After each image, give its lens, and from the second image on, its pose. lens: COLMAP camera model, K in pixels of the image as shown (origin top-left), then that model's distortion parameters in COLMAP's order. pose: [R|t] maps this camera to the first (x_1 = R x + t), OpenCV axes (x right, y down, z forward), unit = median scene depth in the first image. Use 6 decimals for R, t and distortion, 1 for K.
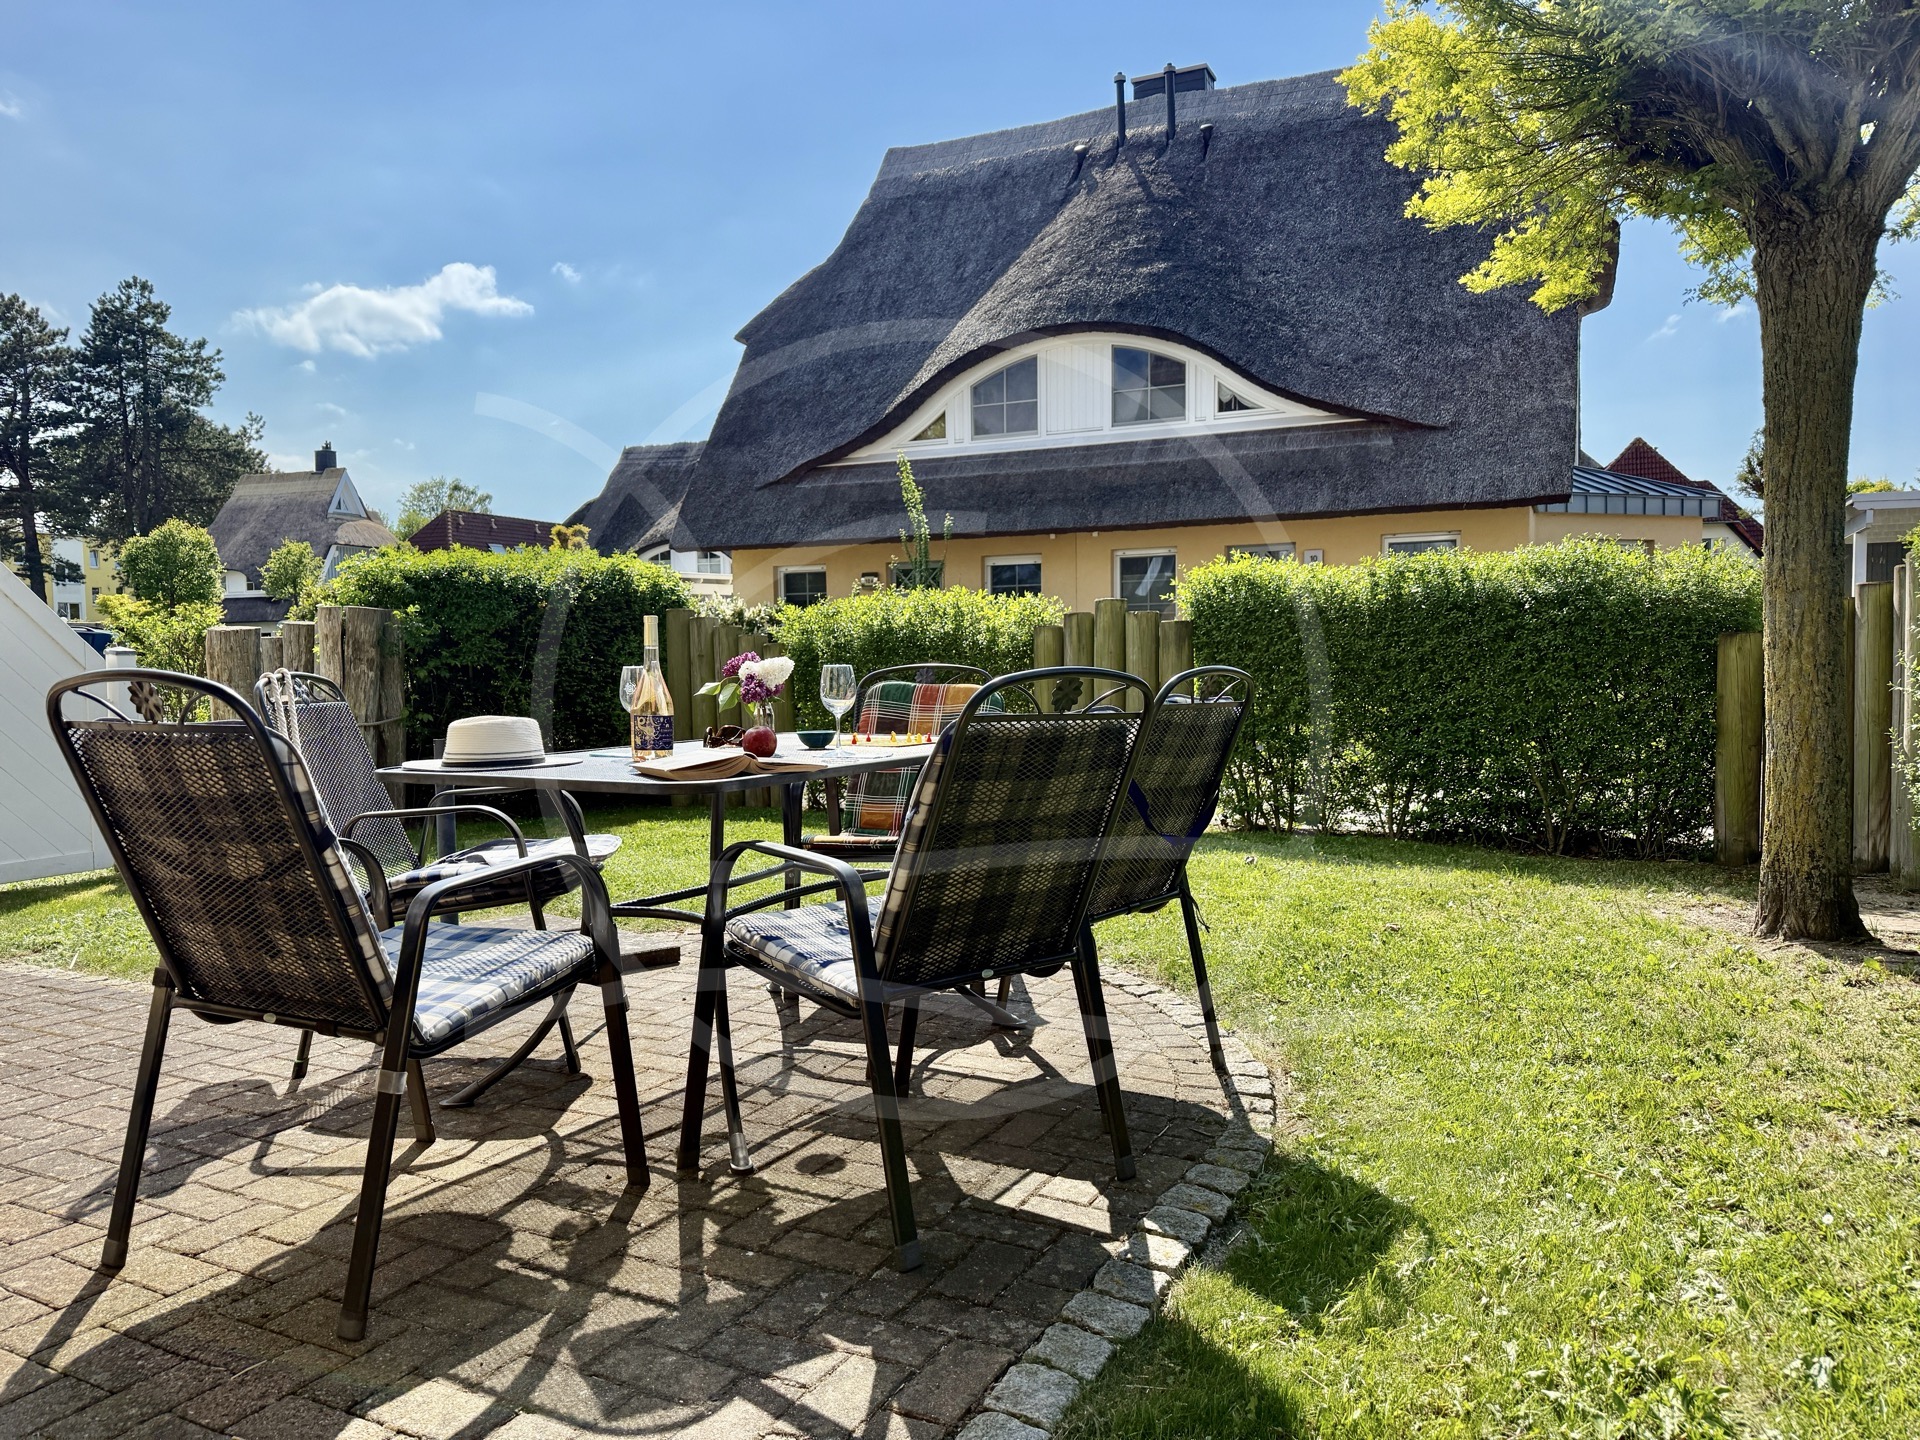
lens RADIAL K [[1381.3, 0, 963.8], [0, 1381.3, 757.2], [0, 0, 1]] dist [0.200188, -0.467936]
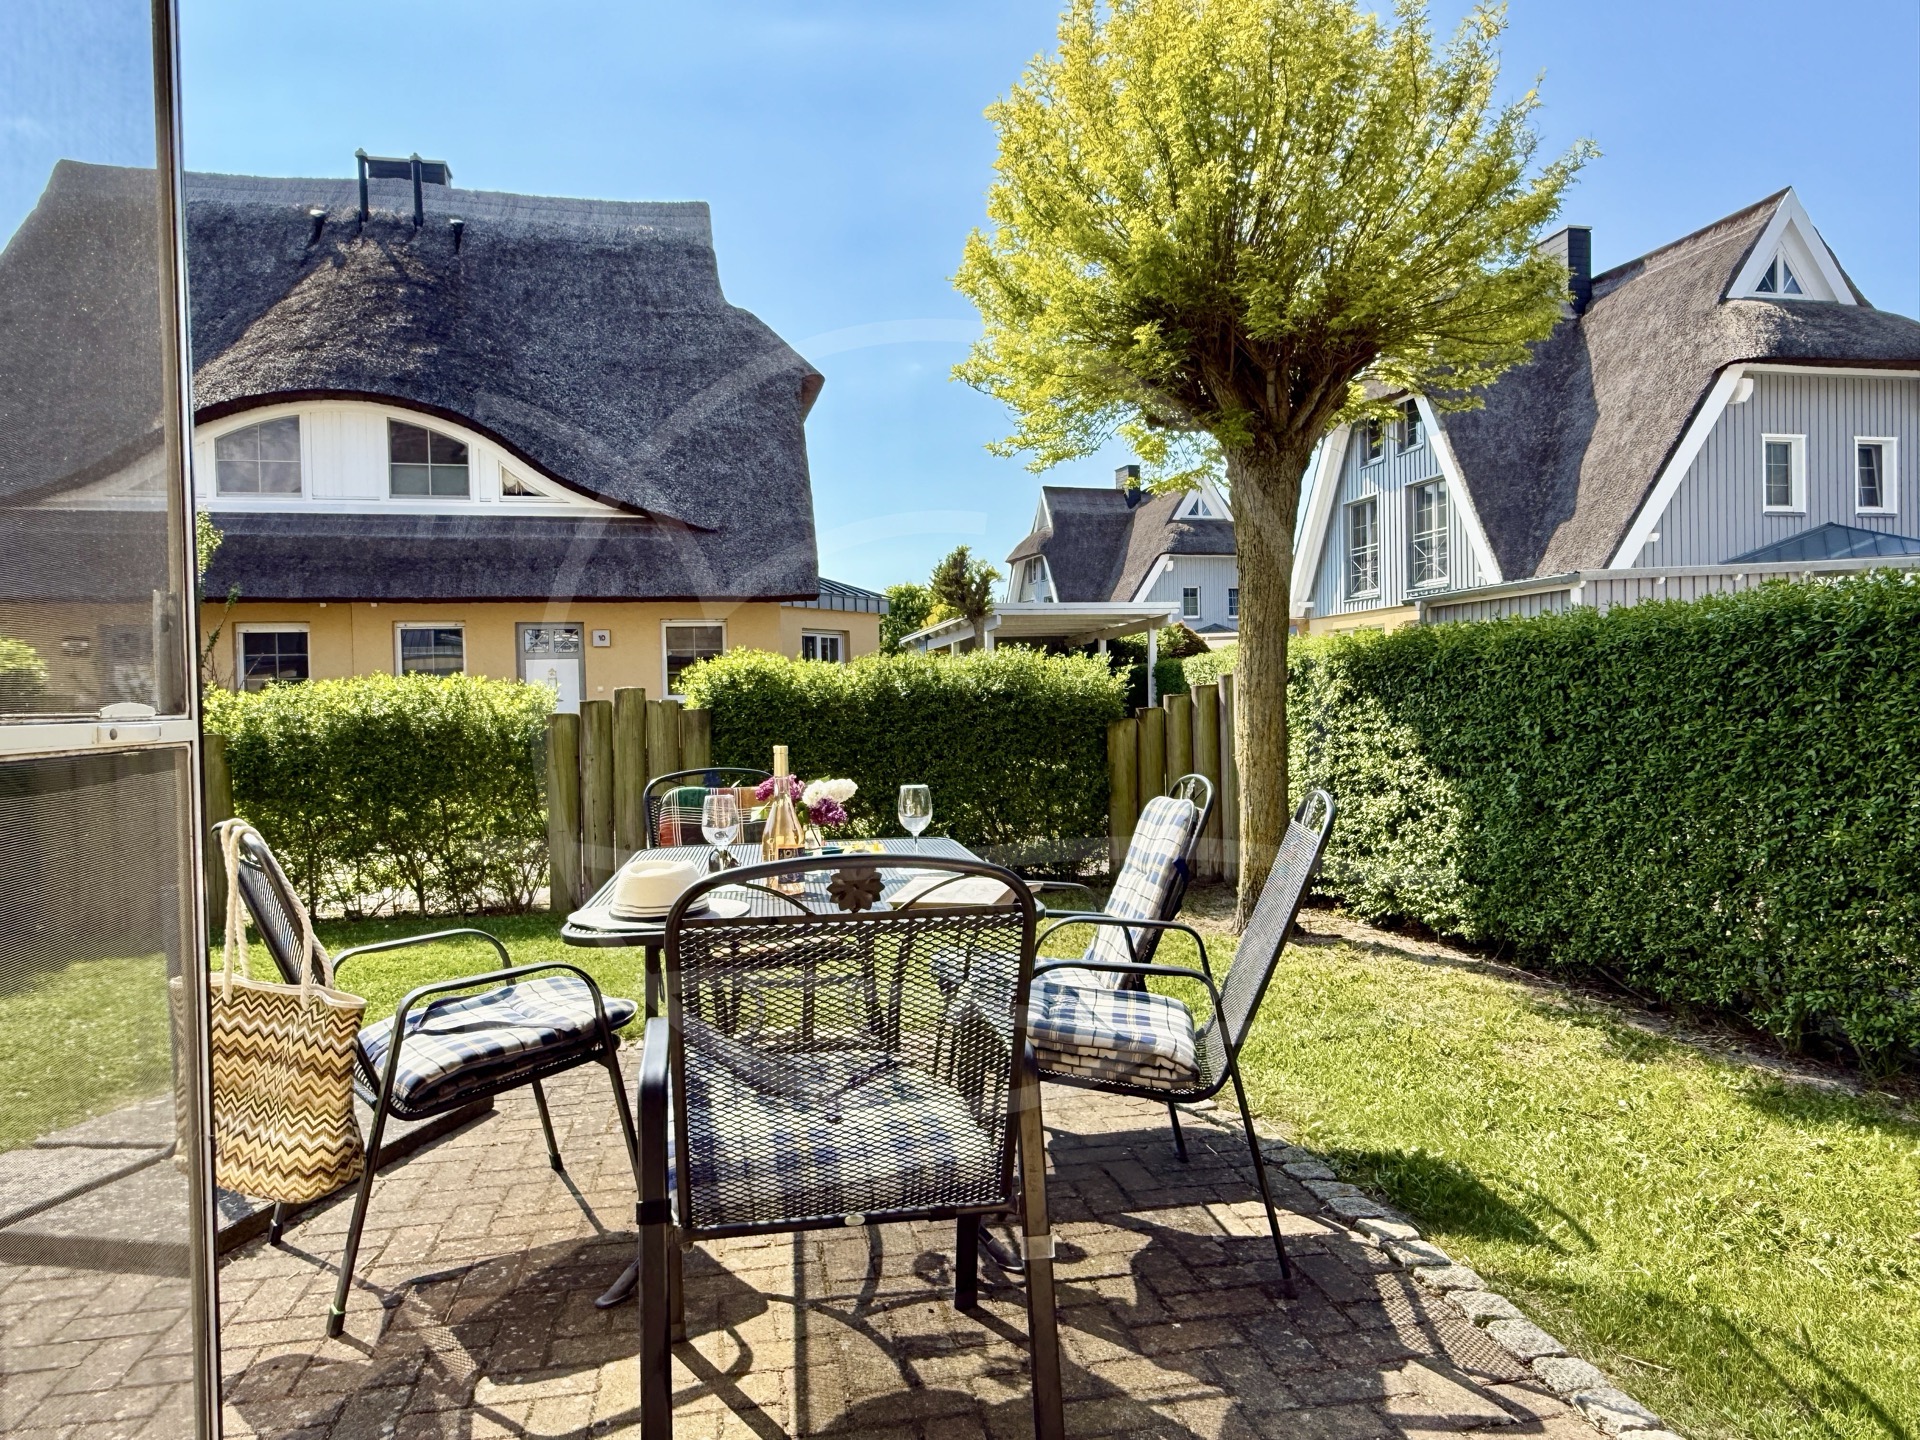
lens RADIAL K [[1310.9, 0, 960.0], [0, 1310.9, 720.0], [0, 0, 1]] dist [0.003123, 0.001957]
pose [[0.778670, -0.013452, 0.627289, -0.162617], [0.055248, 0.997357, -0.047193, -0.015691], [-0.624996, 0.071405, 0.777355, 0.045172]]
